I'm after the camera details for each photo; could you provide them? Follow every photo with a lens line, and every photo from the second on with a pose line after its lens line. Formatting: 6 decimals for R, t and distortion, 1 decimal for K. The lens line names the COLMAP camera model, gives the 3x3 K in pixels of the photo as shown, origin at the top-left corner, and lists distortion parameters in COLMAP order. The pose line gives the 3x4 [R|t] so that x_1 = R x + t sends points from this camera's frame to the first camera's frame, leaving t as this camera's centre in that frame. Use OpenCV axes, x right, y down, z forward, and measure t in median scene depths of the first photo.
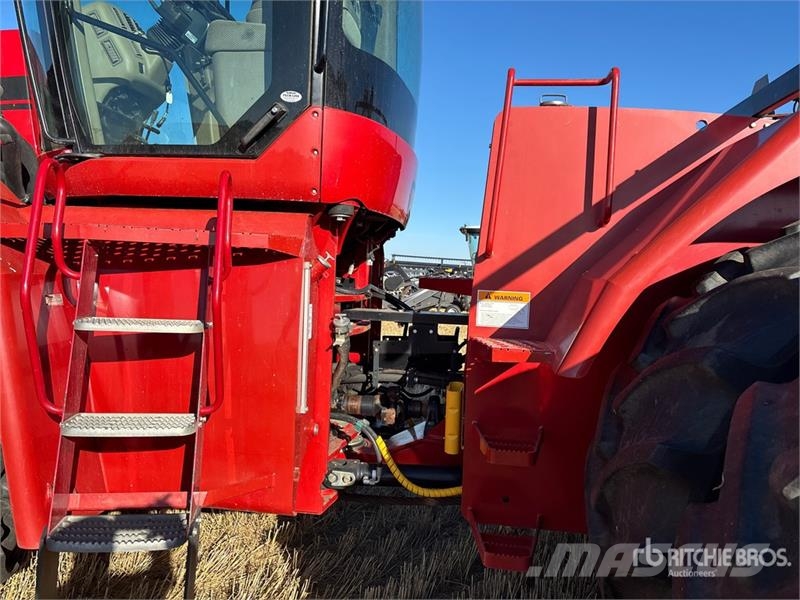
lens RADIAL K [[579.5, 0, 400.0], [0, 579.5, 300.0], [0, 0, 1]] dist [0.009751, -0.004593]
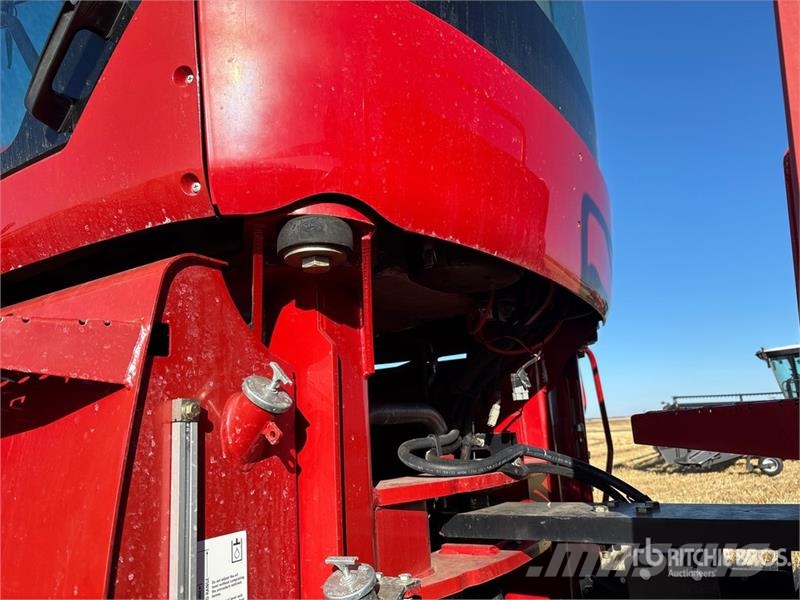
lens RADIAL K [[579.5, 0, 400.0], [0, 579.5, 300.0], [0, 0, 1]] dist [0.009751, -0.004593]
pose [[0.892614, -0.188079, -0.409715, 0.078389], [0.071335, 0.956294, -0.283573, -0.016762], [0.445142, 0.223894, 0.867018, 0.701413]]
